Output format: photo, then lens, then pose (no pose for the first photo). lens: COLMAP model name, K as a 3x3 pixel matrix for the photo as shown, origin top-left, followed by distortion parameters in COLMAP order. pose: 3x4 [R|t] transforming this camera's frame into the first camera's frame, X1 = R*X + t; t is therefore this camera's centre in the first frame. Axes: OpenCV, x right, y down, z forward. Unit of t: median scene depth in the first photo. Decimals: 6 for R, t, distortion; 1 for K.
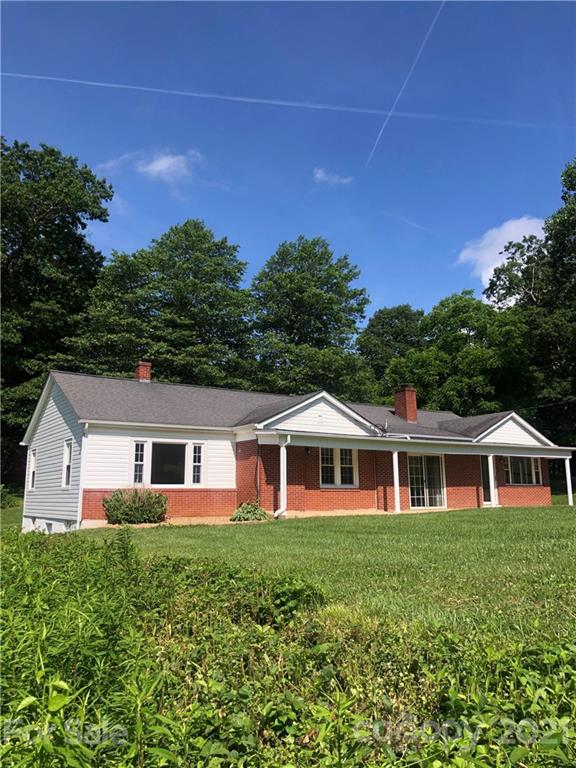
lens RADIAL K [[632.4, 0, 288.0], [0, 632.4, 384.0], [0, 0, 1]] dist [0.077764, -0.150894]
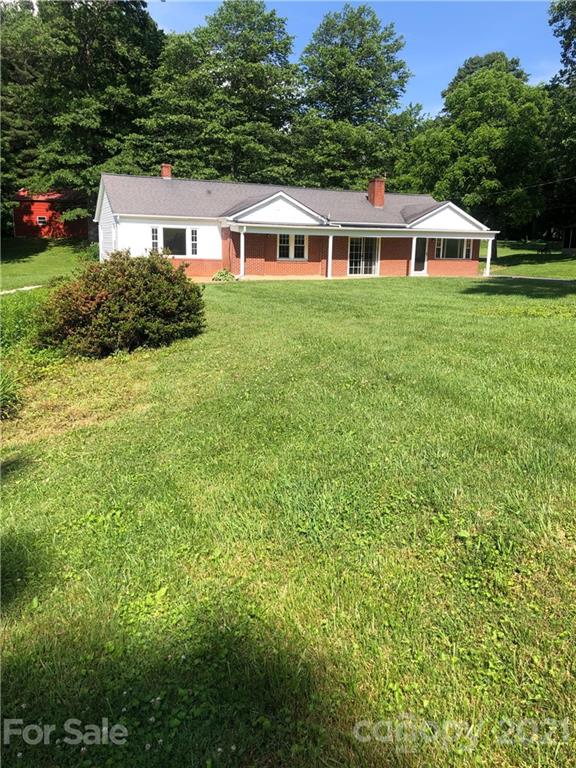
lens RADIAL K [[632.4, 0, 288.0], [0, 632.4, 384.0], [0, 0, 1]] dist [0.077764, -0.150894]
pose [[0.982914, 0.063333, -0.172824, 0.325844], [0.006156, 0.927102, 0.374758, -0.115441], [0.183961, -0.369418, 0.910872, -0.424967]]
